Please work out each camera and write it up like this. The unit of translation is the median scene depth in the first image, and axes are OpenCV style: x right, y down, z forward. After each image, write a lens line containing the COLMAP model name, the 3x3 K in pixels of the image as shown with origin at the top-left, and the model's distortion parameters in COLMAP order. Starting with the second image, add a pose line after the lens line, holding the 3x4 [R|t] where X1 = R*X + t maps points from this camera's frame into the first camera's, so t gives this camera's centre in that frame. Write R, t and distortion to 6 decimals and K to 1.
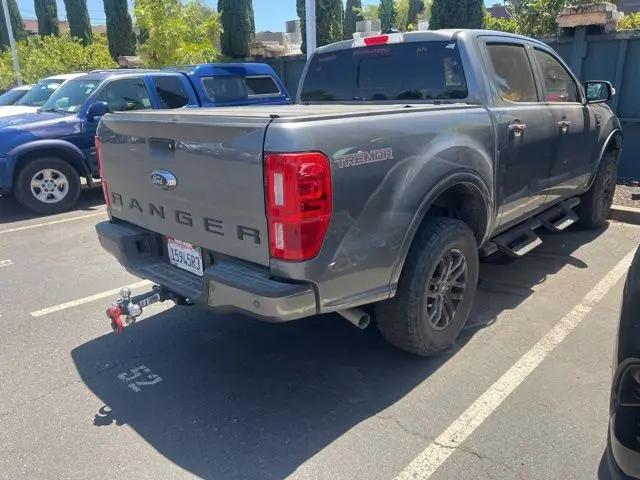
lens RADIAL K [[487.1, 0, 315.3], [0, 487.1, 229.5], [0, 0, 1]] dist [0.048666, -0.060445]
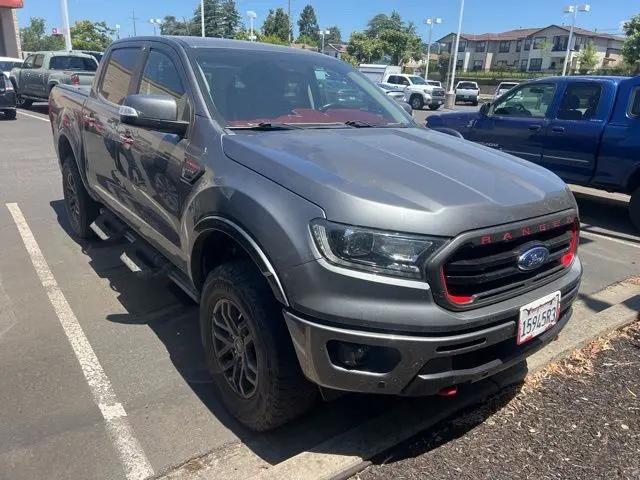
lens RADIAL K [[487.1, 0, 320.1], [0, 487.1, 241.8], [0, 0, 1]] dist [0.048666, -0.060445]
pose [[-0.171344, 0.328373, -0.928877, 1.788105], [-0.326841, 0.870481, 0.368019, -0.664743], [0.929417, 0.366653, -0.041826, 1.953056]]
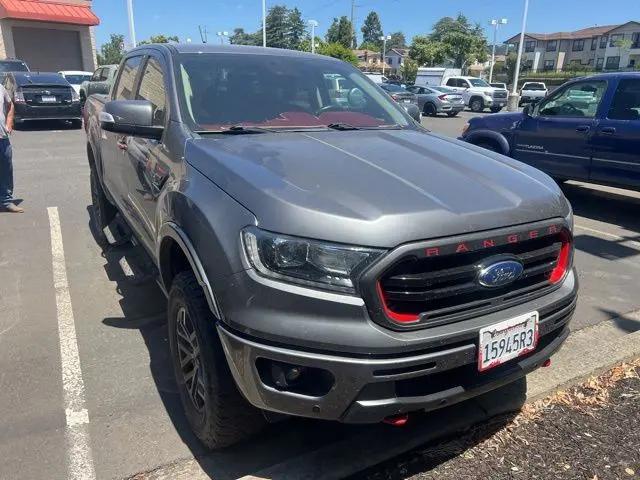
lens RADIAL K [[487.1, 0, 319.1], [0, 487.1, 232.8], [0, 0, 1]] dist [0.048666, -0.060445]
pose [[-0.294827, 0.299344, -0.907452, 1.702296], [-0.290450, 0.876657, 0.383552, -0.704005], [0.910338, 0.376651, -0.171518, 2.101570]]
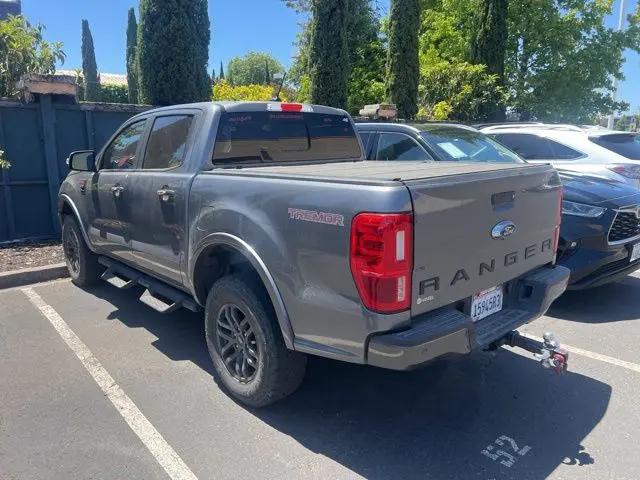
lens RADIAL K [[487.1, 0, 318.8], [0, 487.1, 228.3], [0, 0, 1]] dist [0.048666, -0.060445]
pose [[0.086612, -0.153971, 0.984272, -1.220365], [0.282988, 0.951090, 0.123878, -0.307787], [-0.955205, 0.267808, 0.125947, 1.092258]]
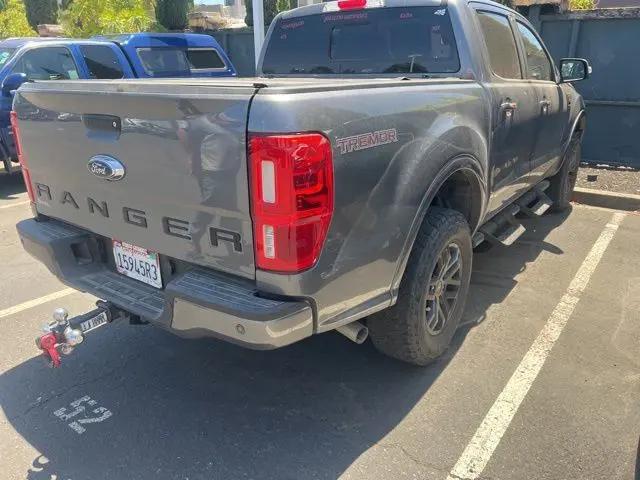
lens RADIAL K [[487.1, 0, 322.0], [0, 487.1, 231.6], [0, 0, 1]] dist [0.048666, -0.060445]
pose [[0.991245, -0.023656, 0.129897, -0.064278], [0.018047, 0.998860, 0.044193, -0.025520], [-0.130795, -0.041462, 0.990542, 0.155049]]
